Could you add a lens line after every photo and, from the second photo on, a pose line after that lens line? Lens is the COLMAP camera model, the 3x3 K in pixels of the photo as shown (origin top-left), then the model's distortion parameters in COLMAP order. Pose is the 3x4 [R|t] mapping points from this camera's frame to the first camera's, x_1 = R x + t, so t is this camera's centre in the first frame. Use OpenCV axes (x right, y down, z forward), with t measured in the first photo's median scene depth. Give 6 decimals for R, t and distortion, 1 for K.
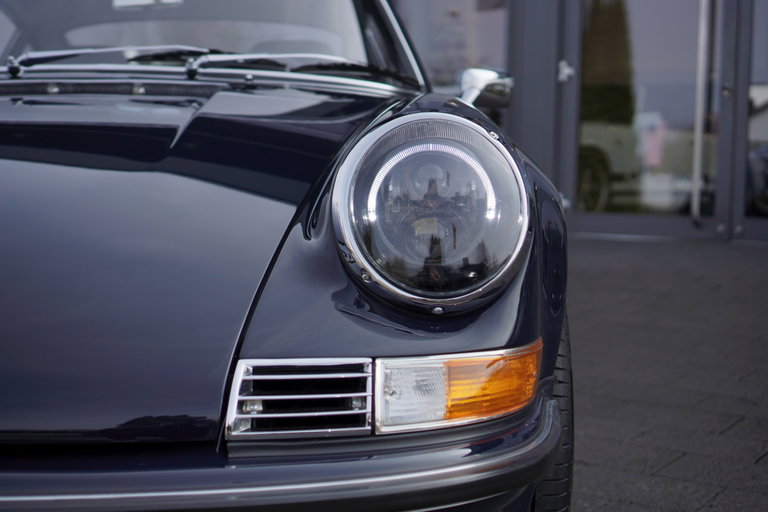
lens RADIAL K [[1145.0, 0, 382.6], [0, 1145.0, 238.6], [0, 0, 1]] dist [0.015441, 0.037290]
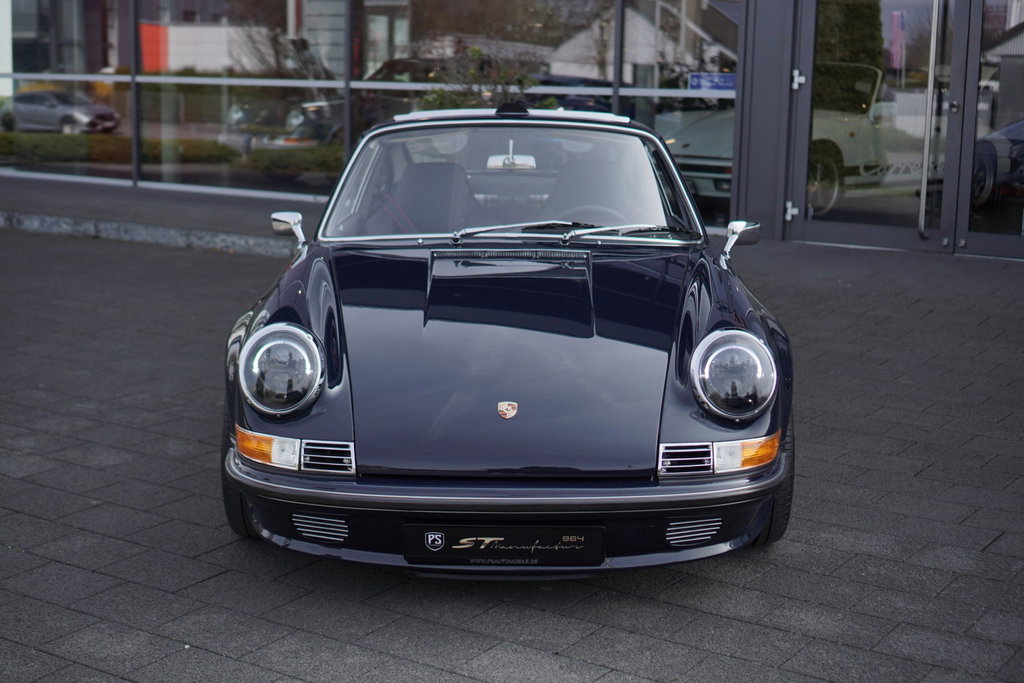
lens RADIAL K [[1576.2, 0, 512.0], [0, 1576.2, 341.5], [0, 0, 1]] dist [0.136260, -0.945092]
pose [[0.999852, 0.002877, -0.016982, -0.324128], [-0.000709, 0.991984, 0.126358, -0.457938], [0.017210, -0.126327, 0.991839, -1.989557]]
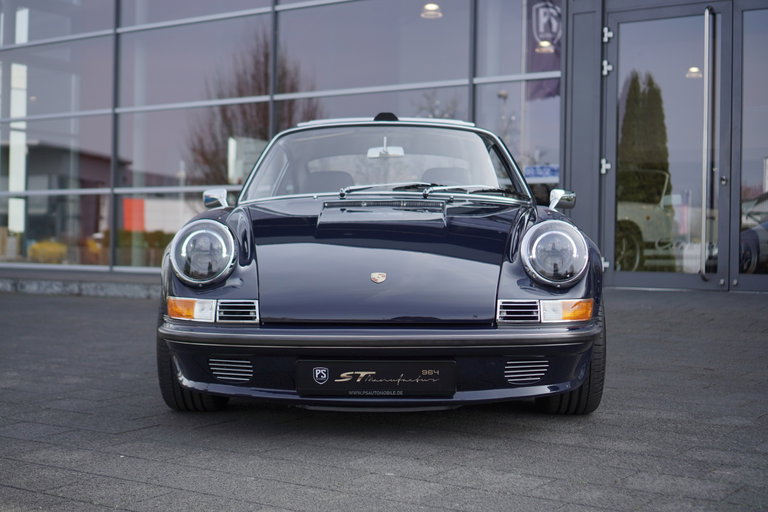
lens RADIAL K [[1182.2, 0, 384.0], [0, 1182.2, 256.0], [0, 0, 1]] dist [0.136260, -0.945092]
pose [[0.999518, -0.006784, -0.030299, -0.283562], [0.005345, 0.998864, -0.047346, 0.114954], [0.030586, 0.047161, 0.998419, -1.914897]]
